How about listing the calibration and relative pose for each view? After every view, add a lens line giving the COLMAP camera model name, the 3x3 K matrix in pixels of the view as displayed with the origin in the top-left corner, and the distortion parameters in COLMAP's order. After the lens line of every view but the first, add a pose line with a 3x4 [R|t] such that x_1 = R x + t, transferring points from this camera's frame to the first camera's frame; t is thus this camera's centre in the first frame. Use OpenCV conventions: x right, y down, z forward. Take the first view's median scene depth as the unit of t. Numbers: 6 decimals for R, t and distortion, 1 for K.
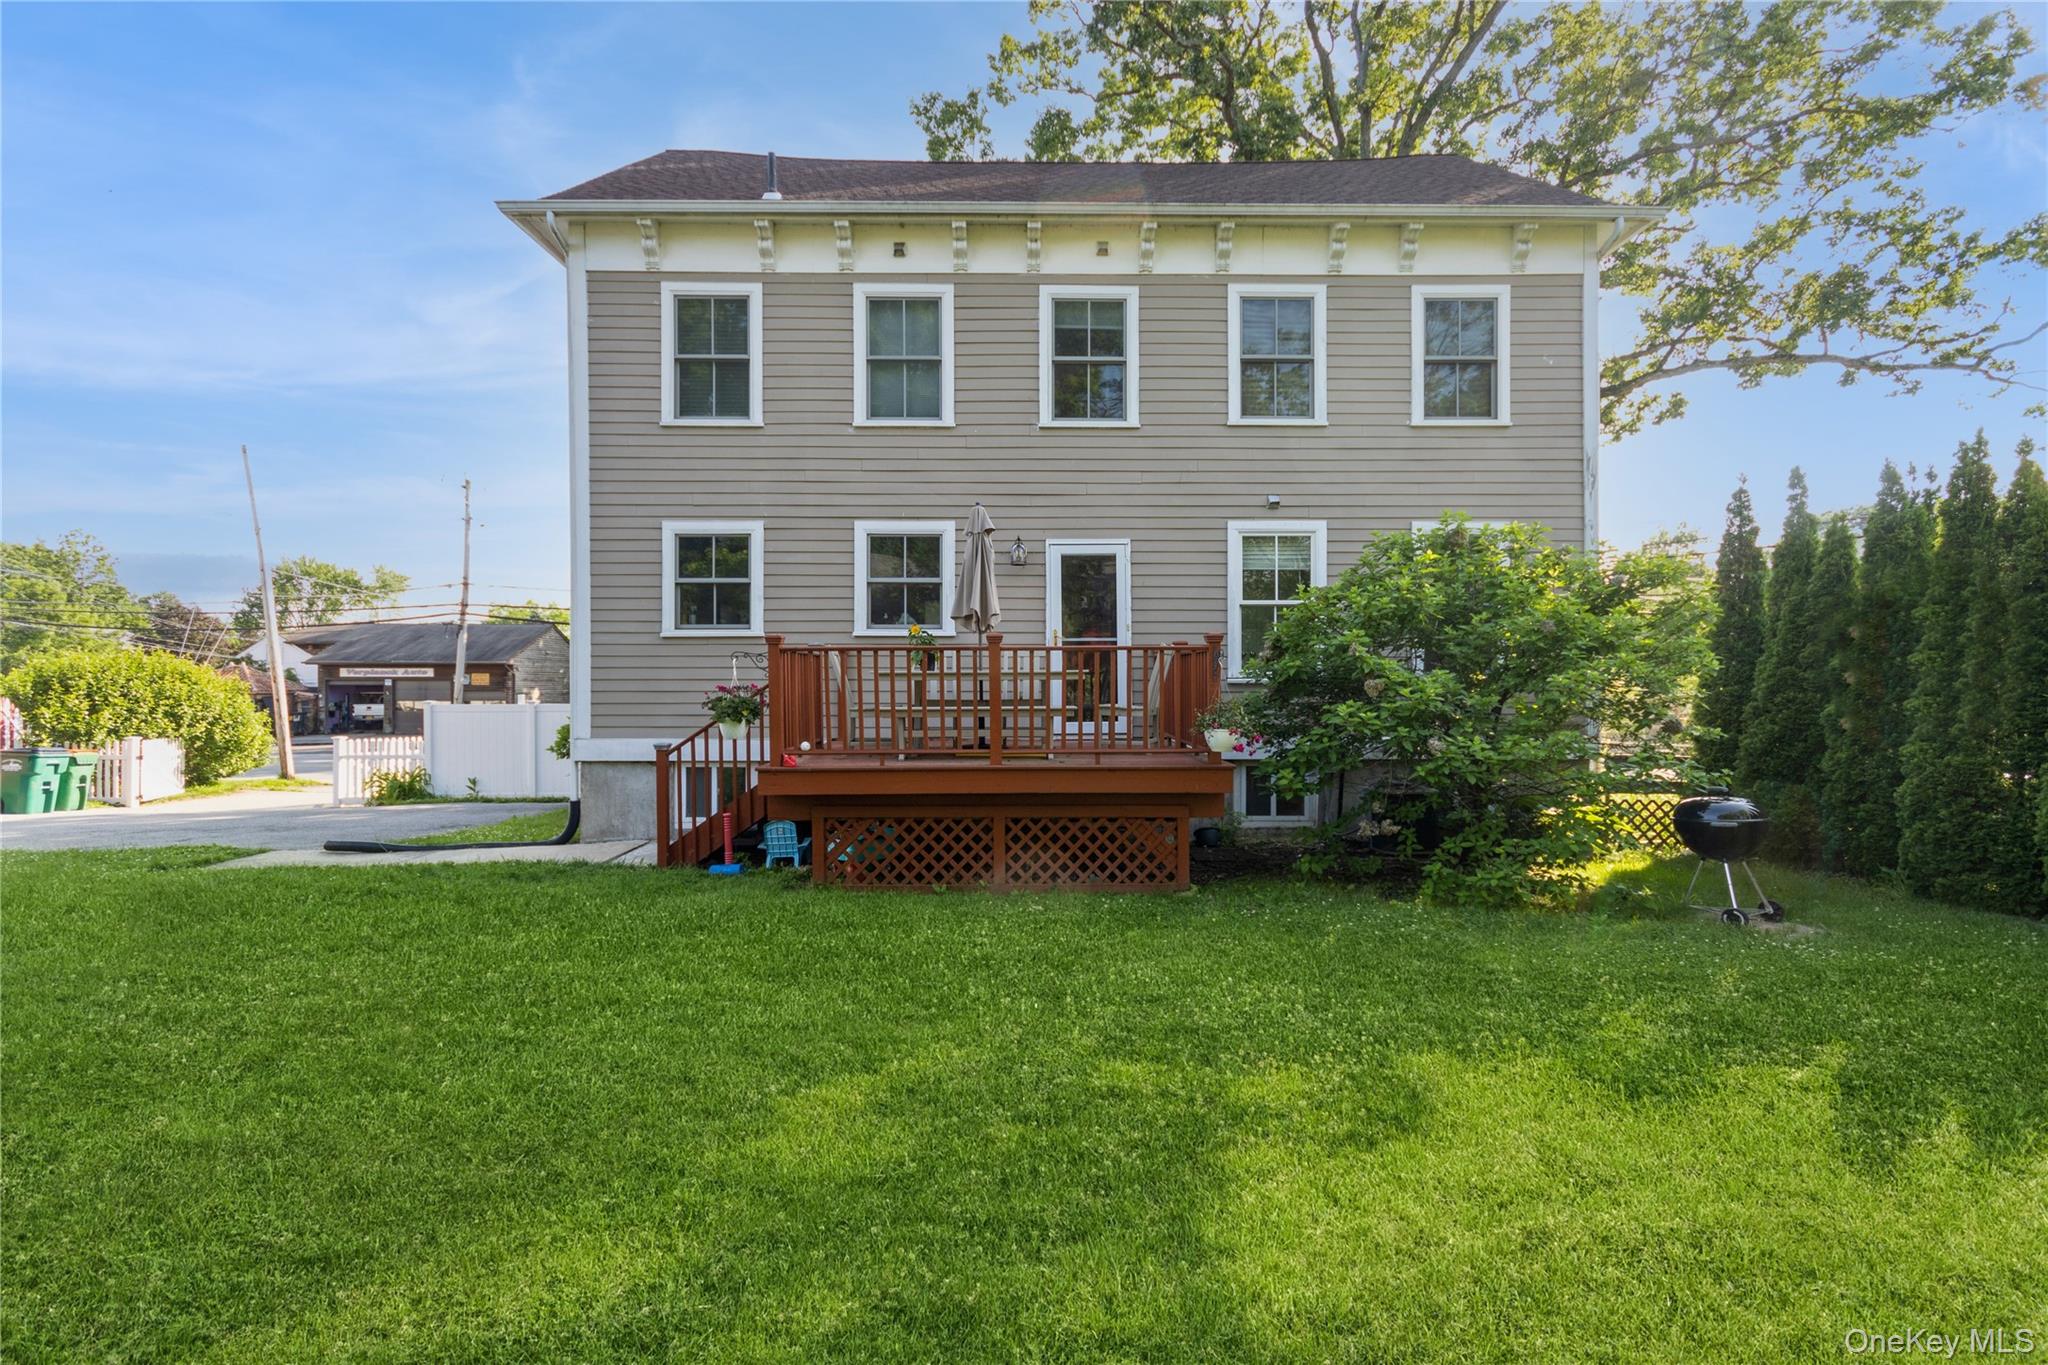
lens RADIAL K [[741.6, 0, 1023.8], [0, 741.6, 702.2], [0, 0, 1]] dist [0.000189, -0.000038]
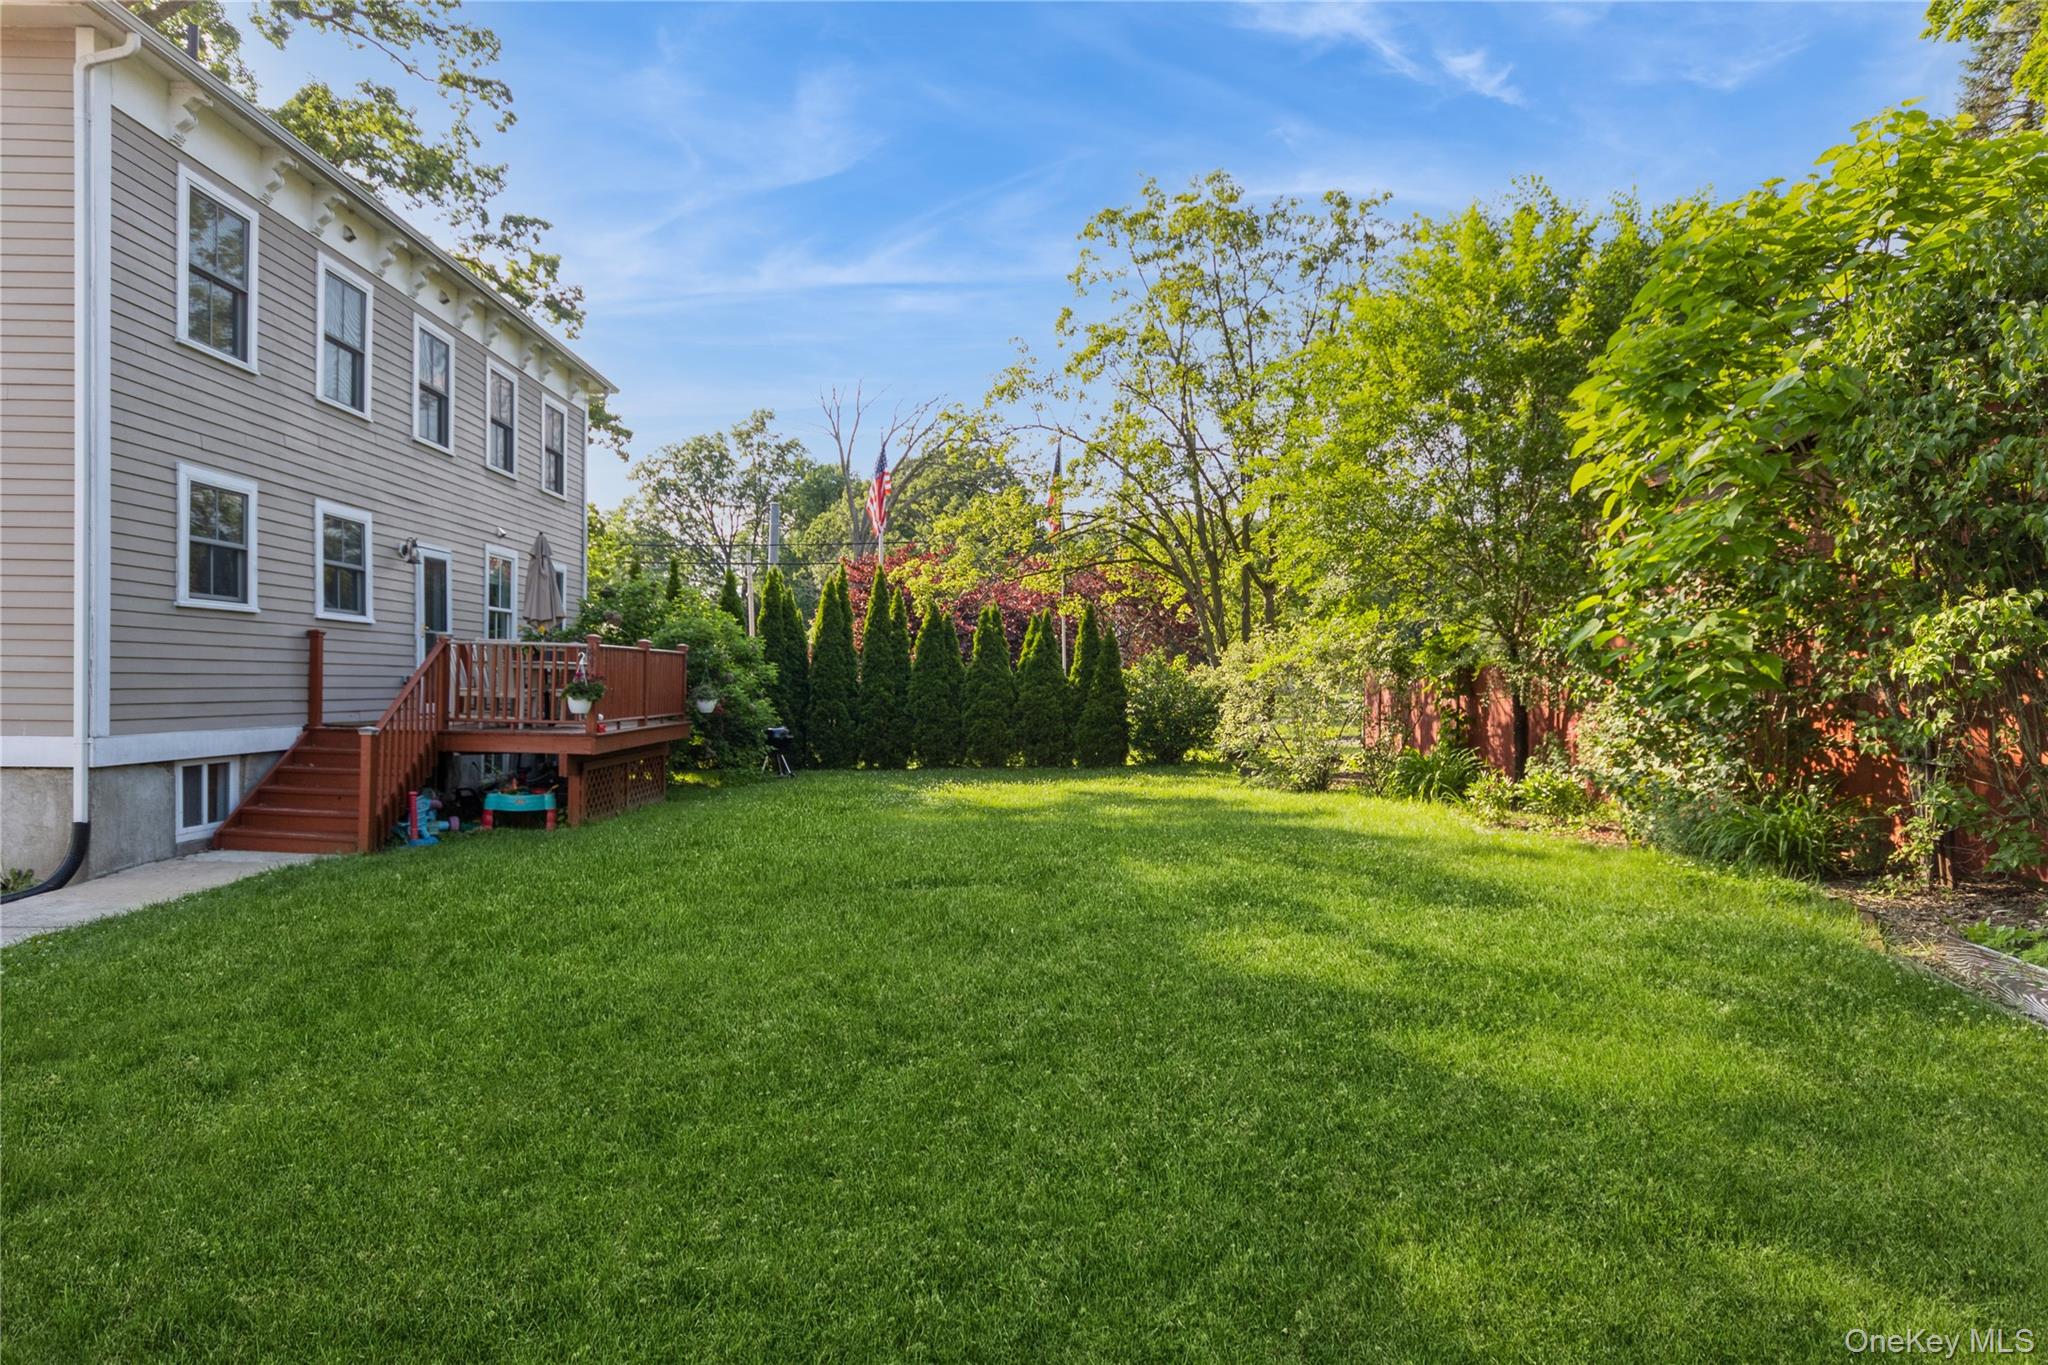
lens RADIAL K [[1177.0, 0, 1022.6], [0, 1177.0, 691.7], [0, 0, 1]] dist [0.003257, 0.000889]
pose [[-0.003247, -0.005563, 0.999979, -1.768832], [-0.022842, 0.999724, 0.005487, -0.022254], [-0.999734, -0.022824, -0.003373, 0.080525]]
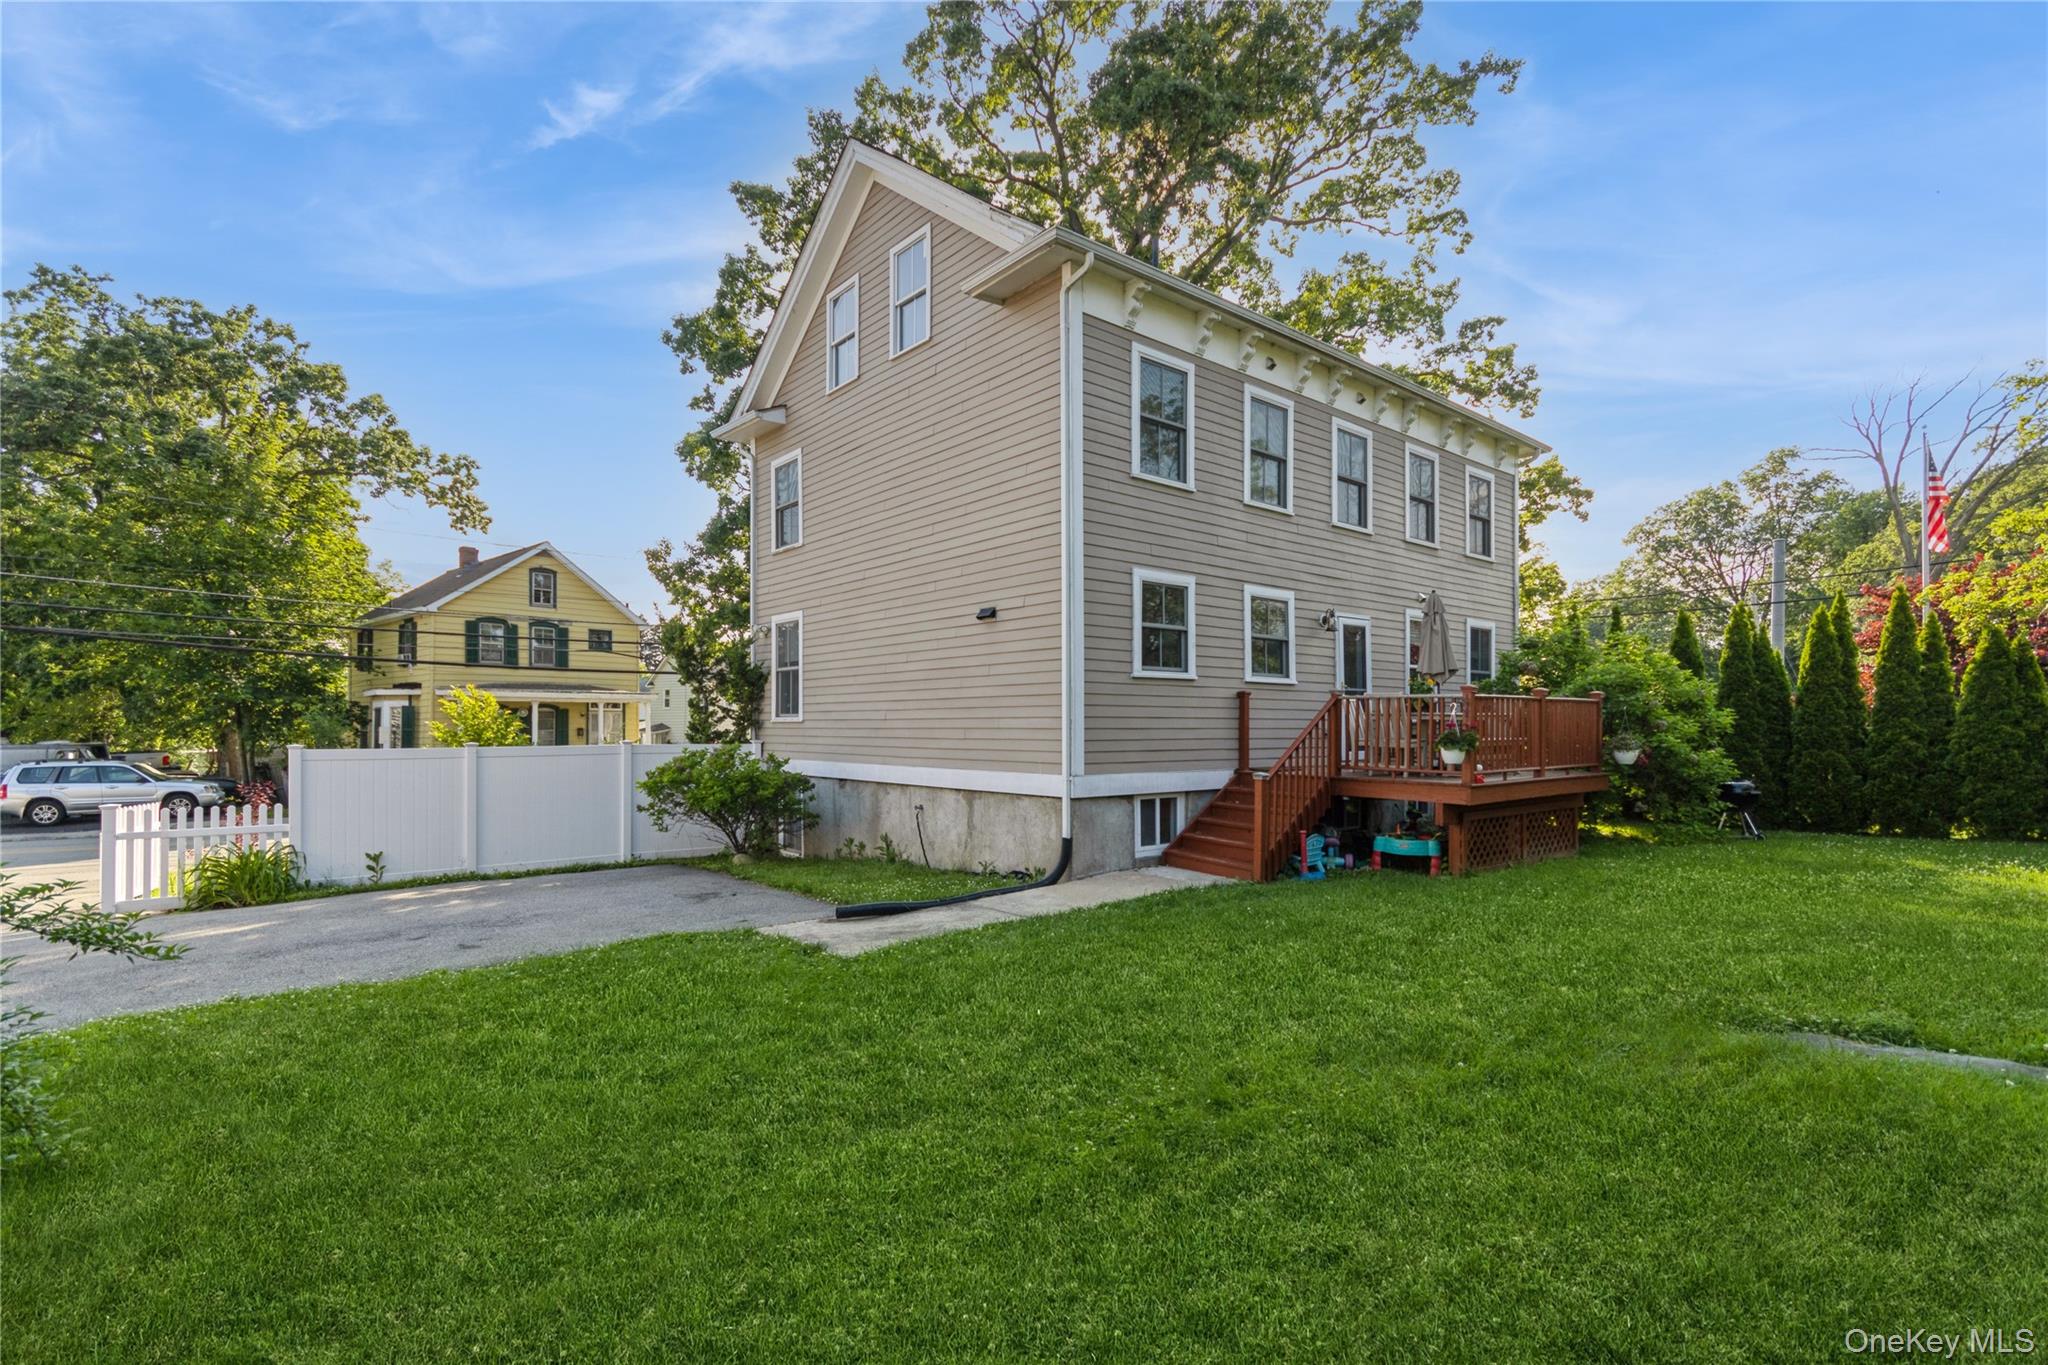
lens RADIAL K [[960.9, 0, 1024.4], [0, 960.9, 718.7], [0, 0, 1]] dist [0.010957, -0.000441]
pose [[0.774672, 0.007420, 0.632320, -1.471702], [-0.008414, 0.999964, -0.001426, -0.024364], [-0.632307, -0.004216, 0.774706, 0.032004]]
